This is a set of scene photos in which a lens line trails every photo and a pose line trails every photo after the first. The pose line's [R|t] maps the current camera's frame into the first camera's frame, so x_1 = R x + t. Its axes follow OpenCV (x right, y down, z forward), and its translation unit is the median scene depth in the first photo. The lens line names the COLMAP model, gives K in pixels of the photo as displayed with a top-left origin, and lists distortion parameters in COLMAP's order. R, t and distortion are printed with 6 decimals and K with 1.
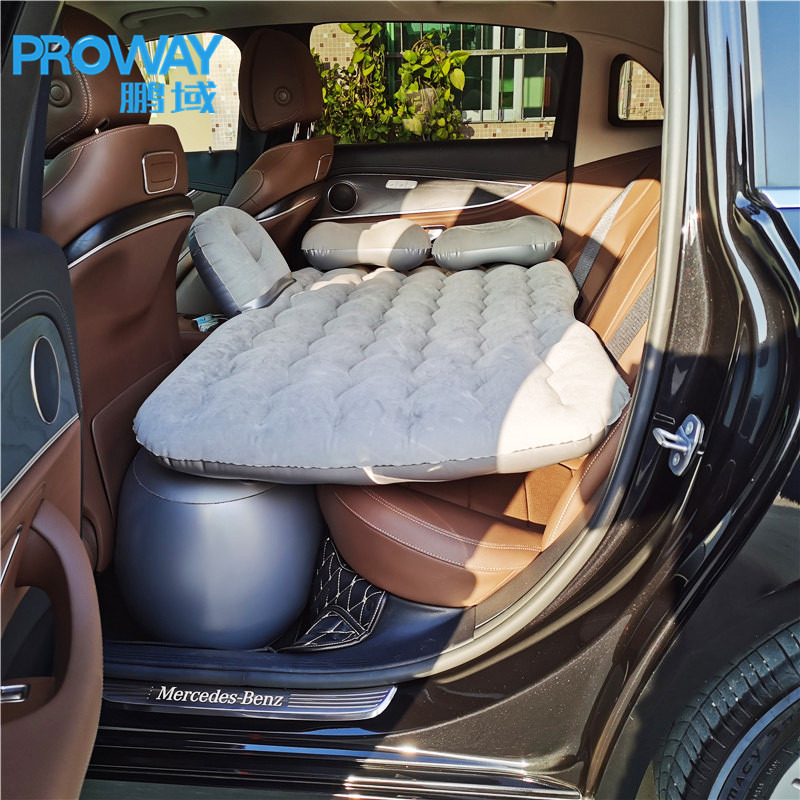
lens RADIAL K [[867.1, 0, 400.0], [0, 867.1, 400.0], [0, 0, 1]] dist [0.023781, -0.039208]
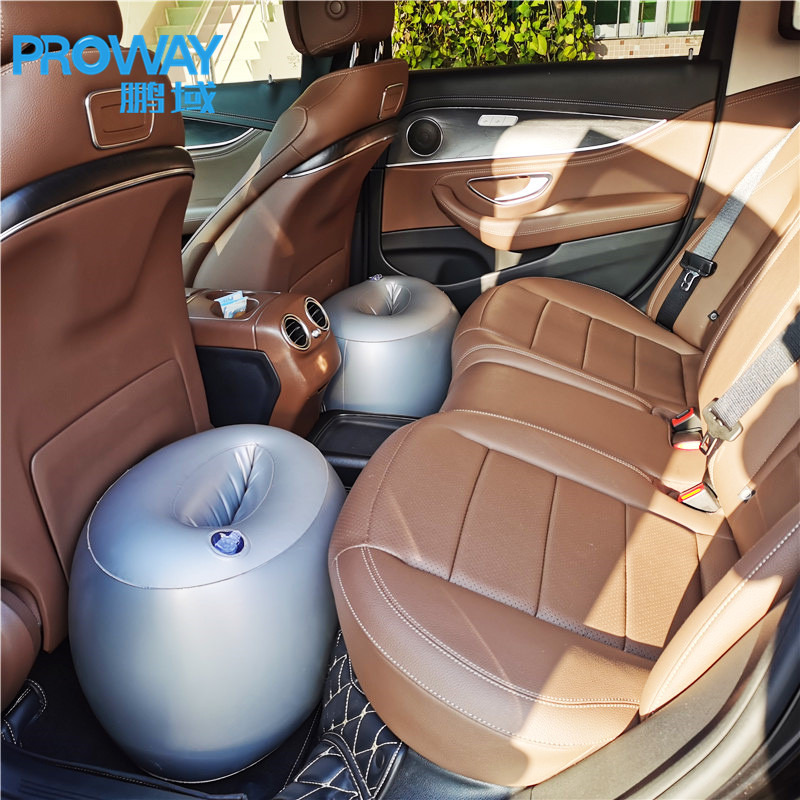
lens RADIAL K [[867.1, 0, 400.0], [0, 867.1, 400.0], [0, 0, 1]] dist [0.023781, -0.039208]
pose [[0.988989, 0.039270, -0.142681, 0.018915], [-0.027643, 0.996201, 0.082579, -0.029154], [0.145382, -0.077725, 0.986318, 0.094424]]
